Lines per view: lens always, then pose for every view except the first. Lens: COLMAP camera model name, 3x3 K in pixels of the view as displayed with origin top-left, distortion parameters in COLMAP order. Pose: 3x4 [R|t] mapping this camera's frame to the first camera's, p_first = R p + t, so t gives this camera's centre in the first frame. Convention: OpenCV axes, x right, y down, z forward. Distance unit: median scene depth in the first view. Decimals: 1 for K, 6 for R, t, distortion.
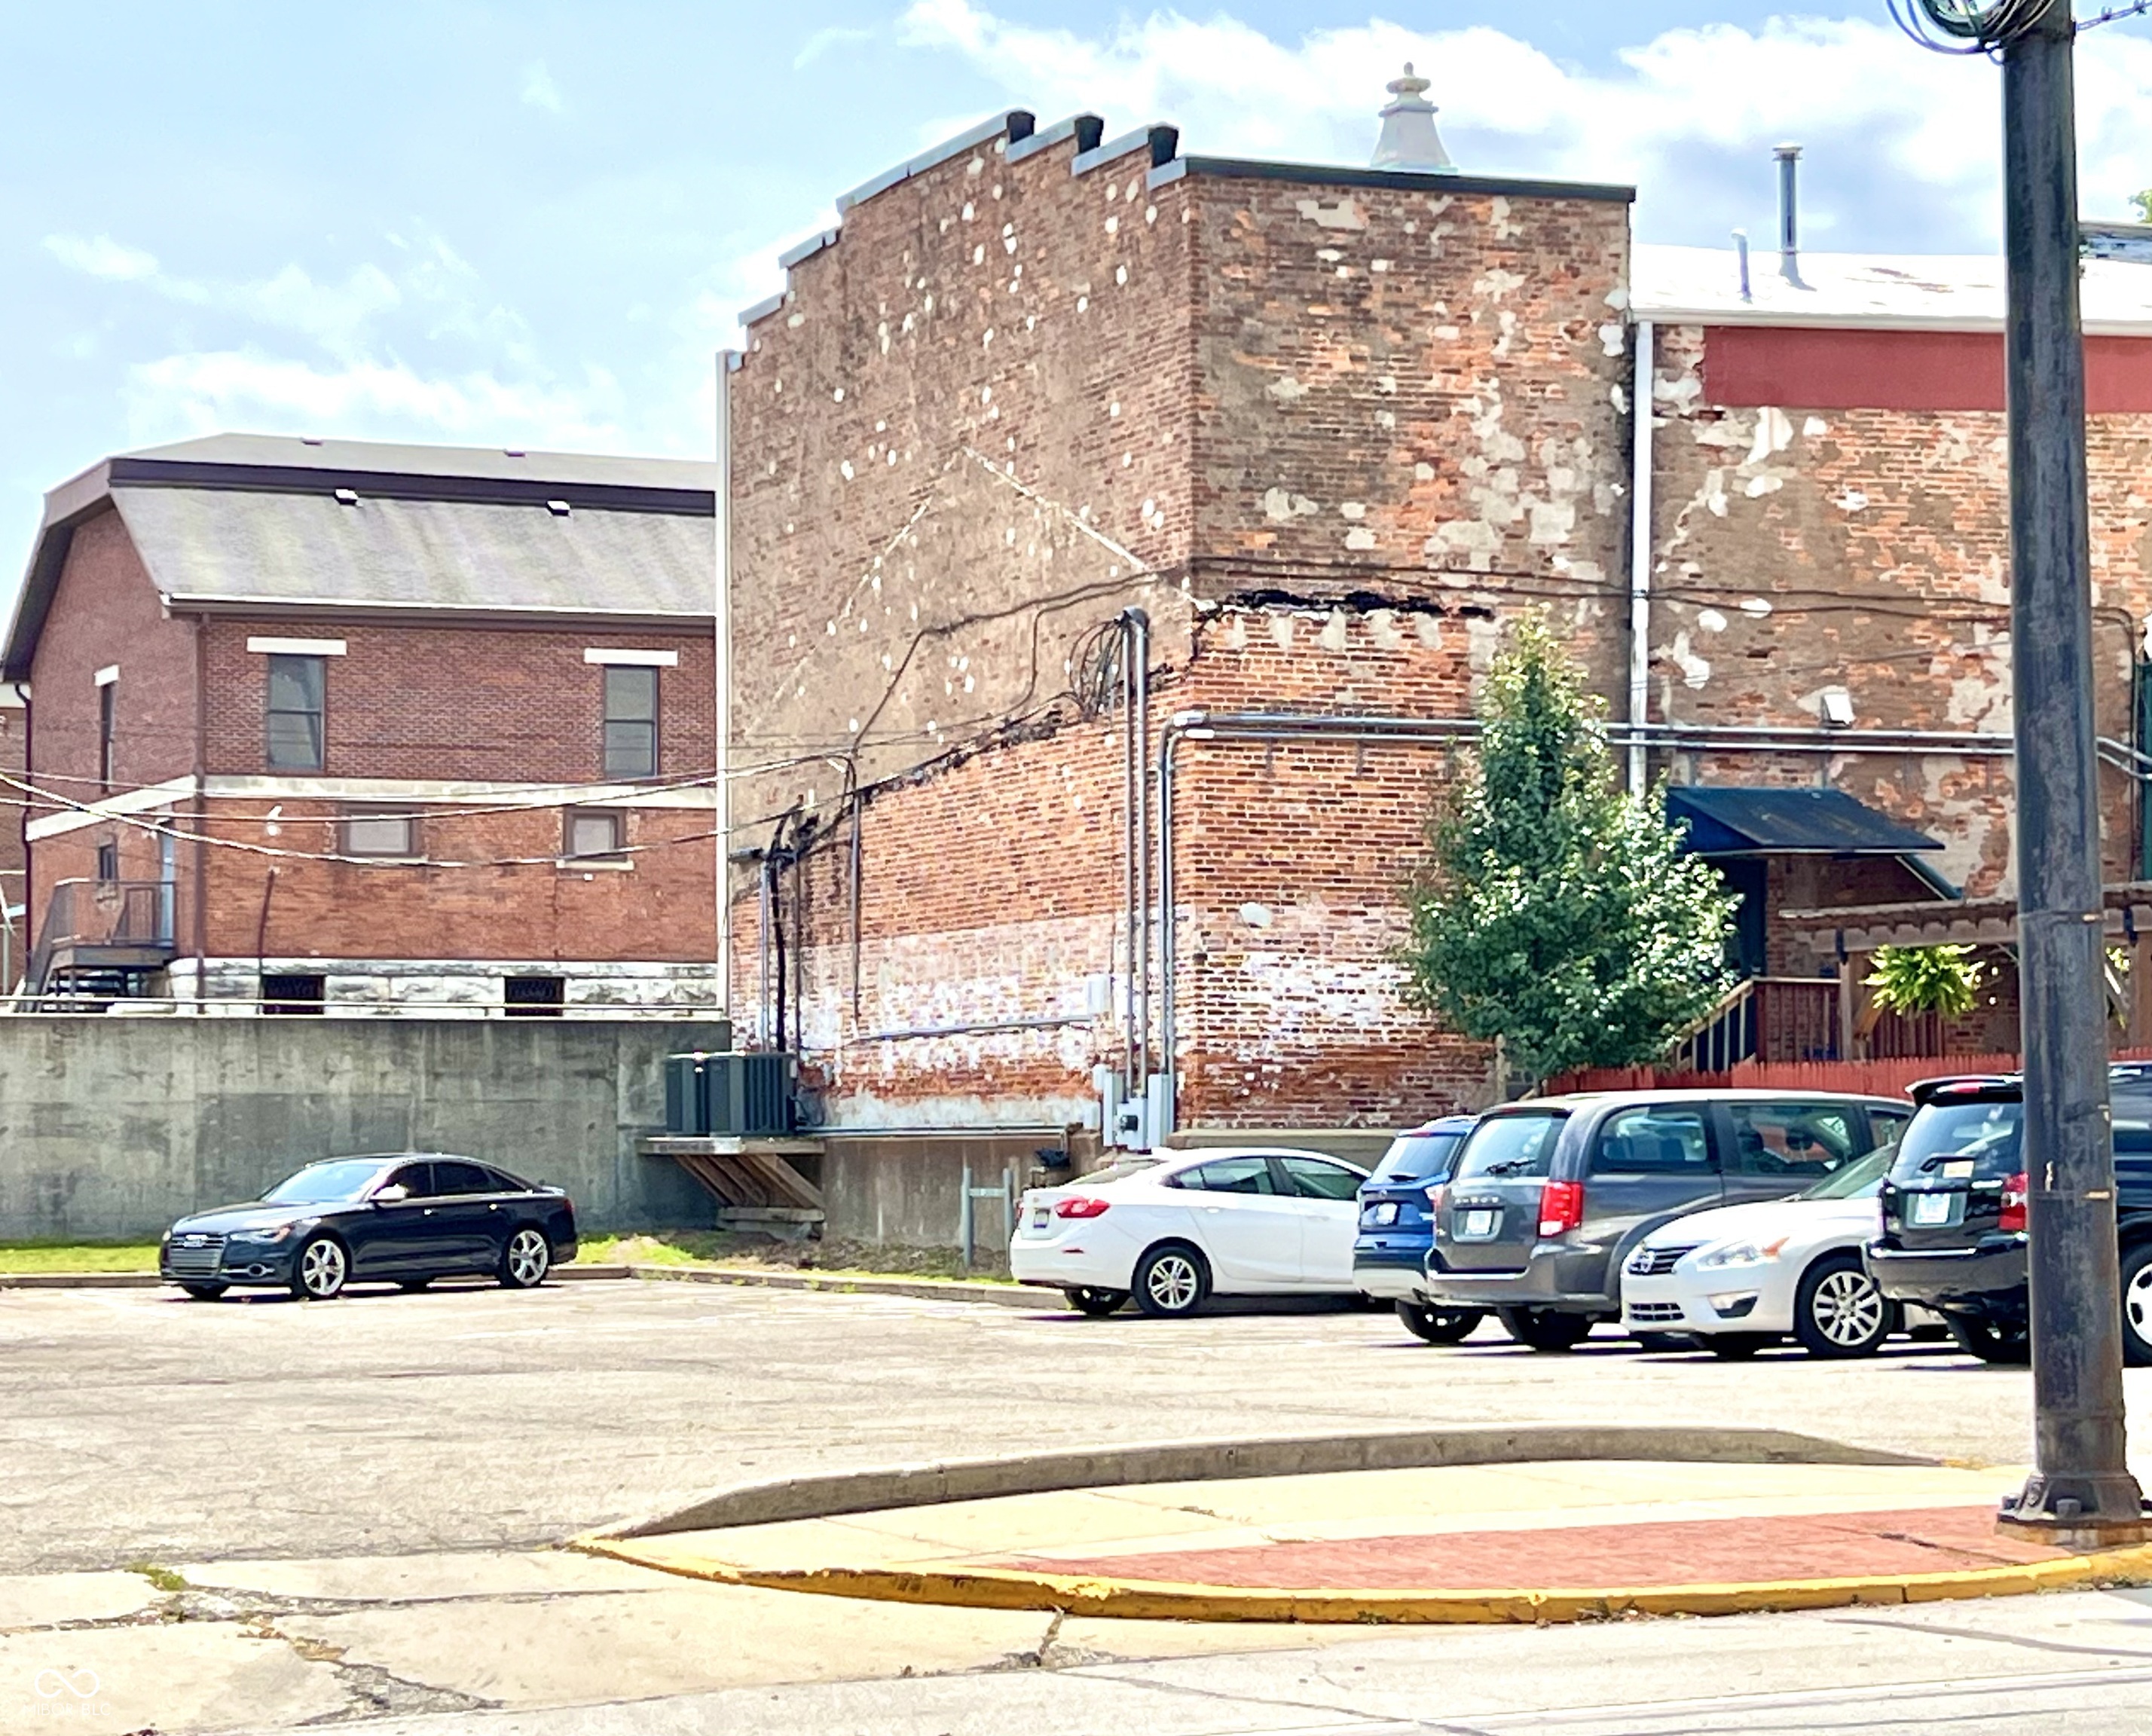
lens RADIAL K [[4462.4, 0, 1076.0], [0, 4462.4, 868.0], [0, 0, 1]] dist [0.166809, -0.362447]
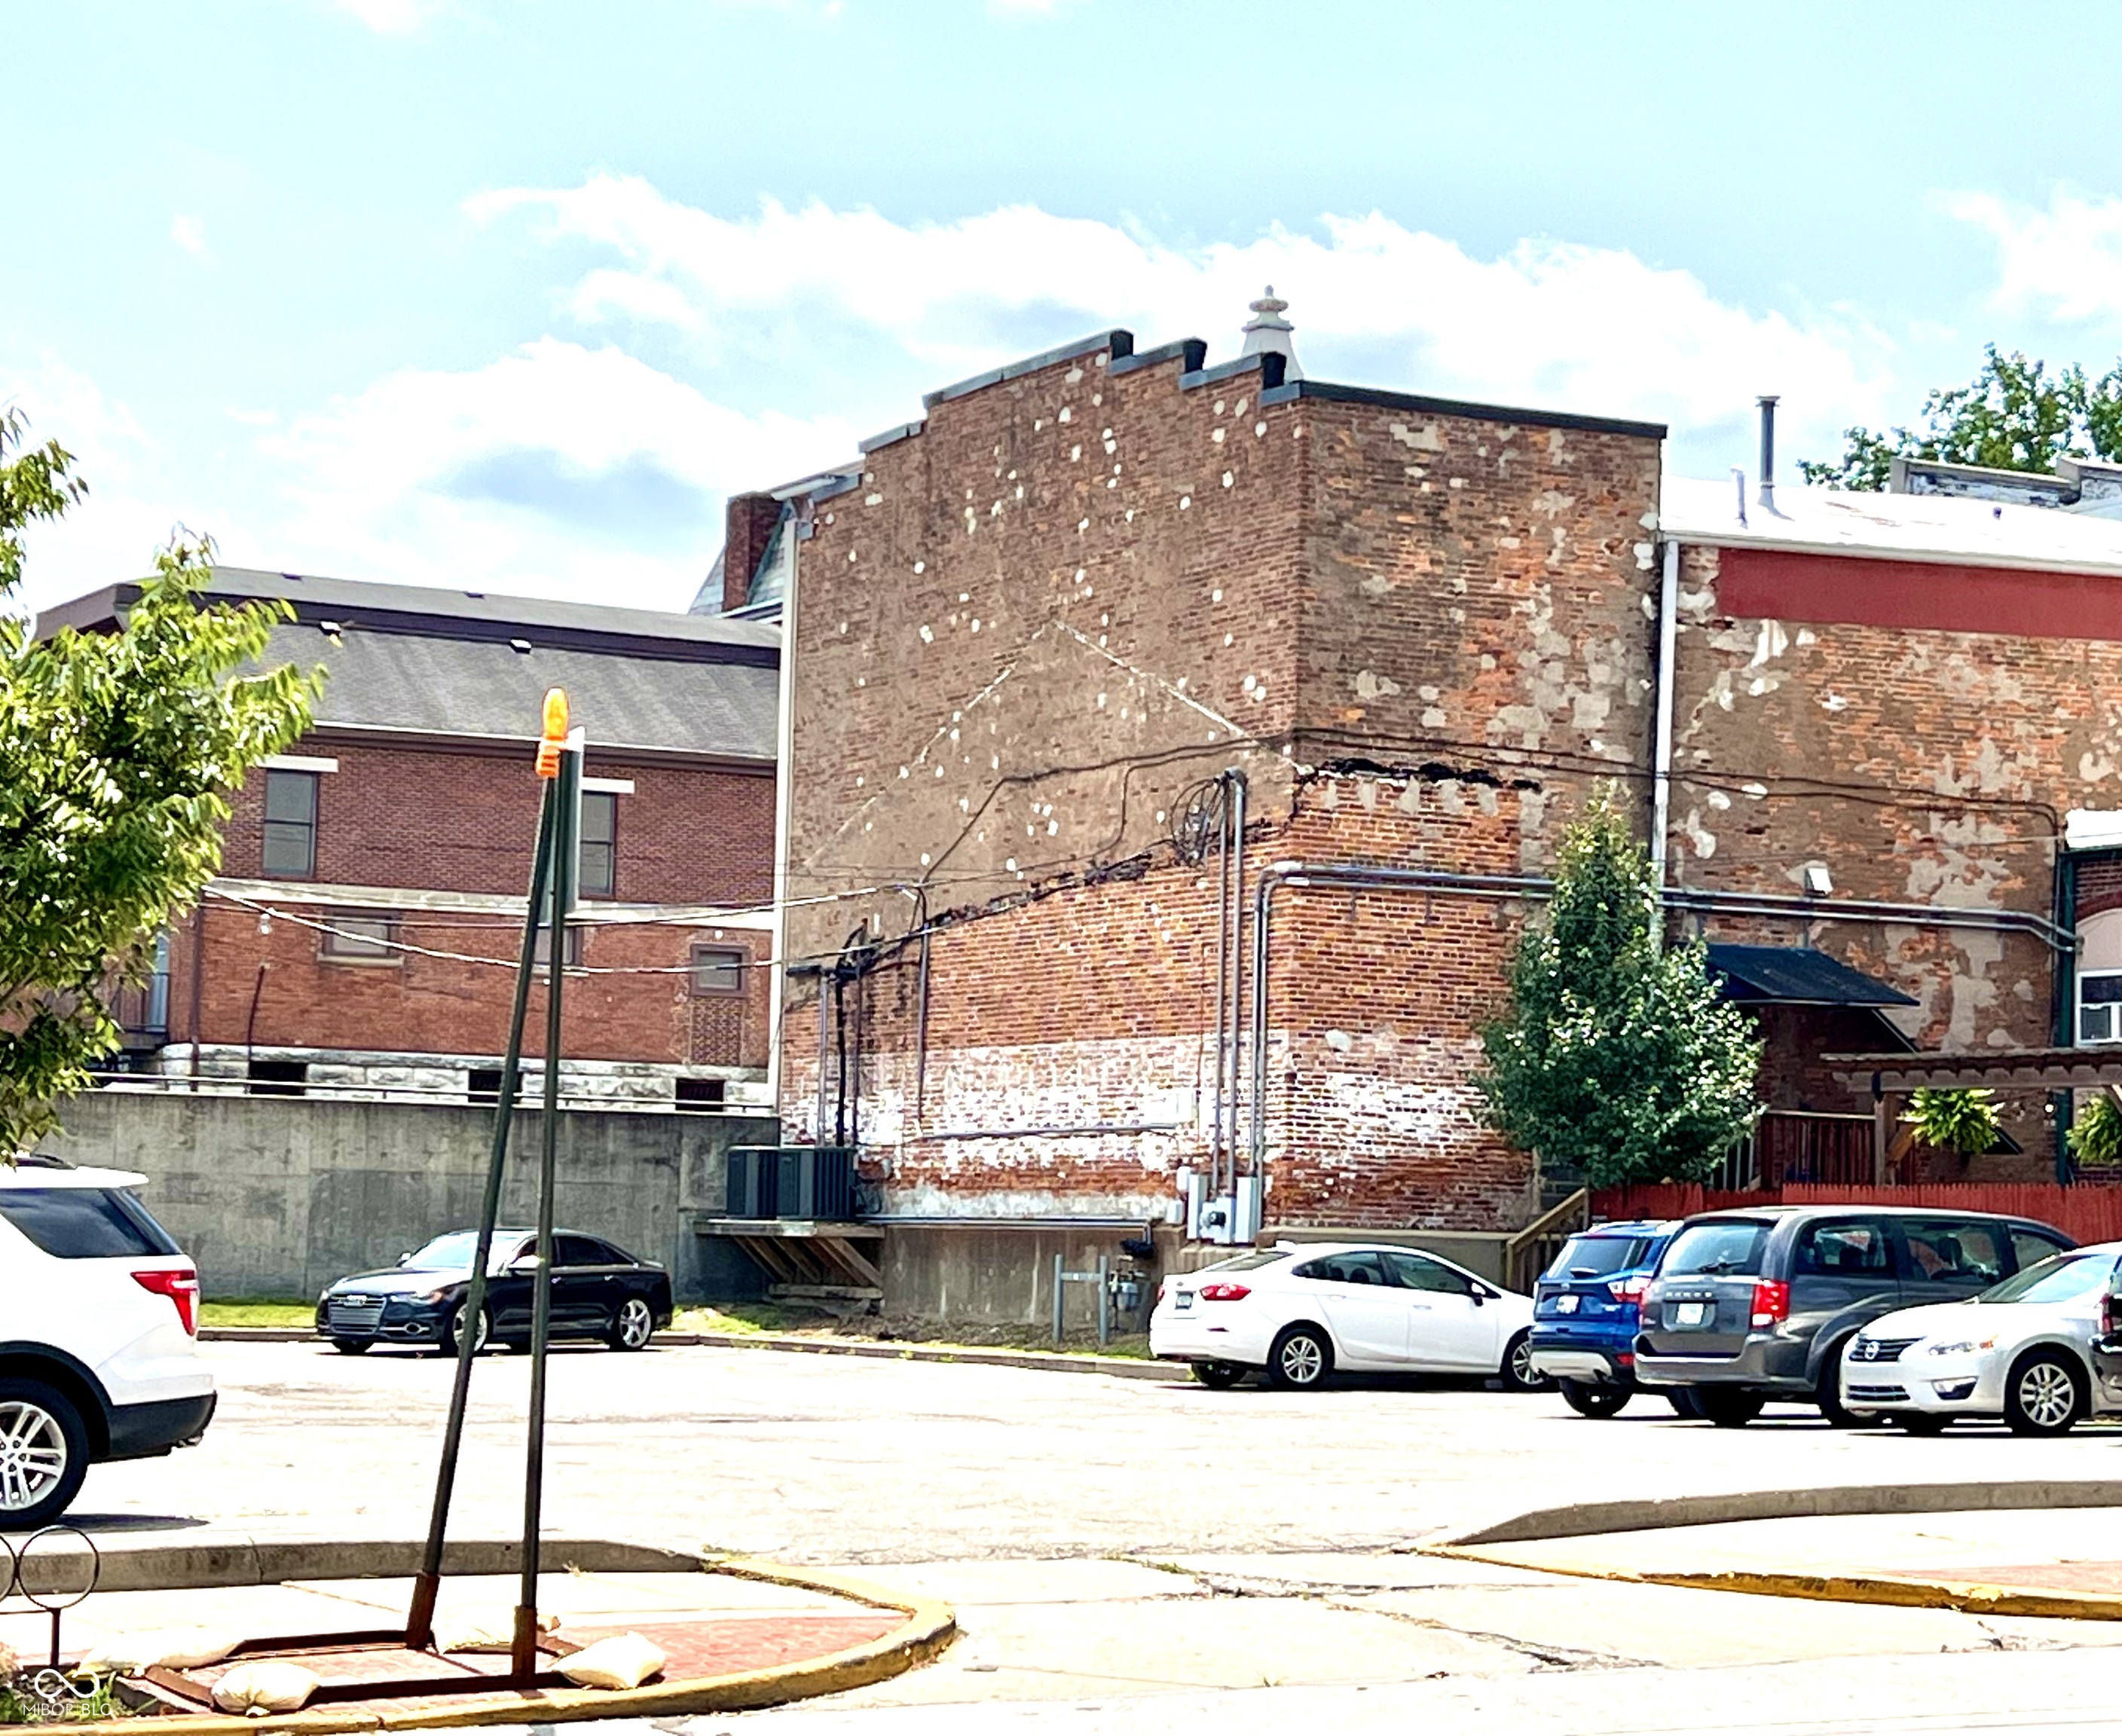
lens RADIAL K [[4158.8, 0, 1061.0], [0, 4158.8, 868.0], [0, 0, 1]] dist [0.160736, -0.162775]
pose [[0.993046, 0.038687, 0.111190, -0.147392], [-0.035506, 0.998905, -0.030451, 0.001230], [-0.112246, 0.026291, 0.993333, -0.055007]]
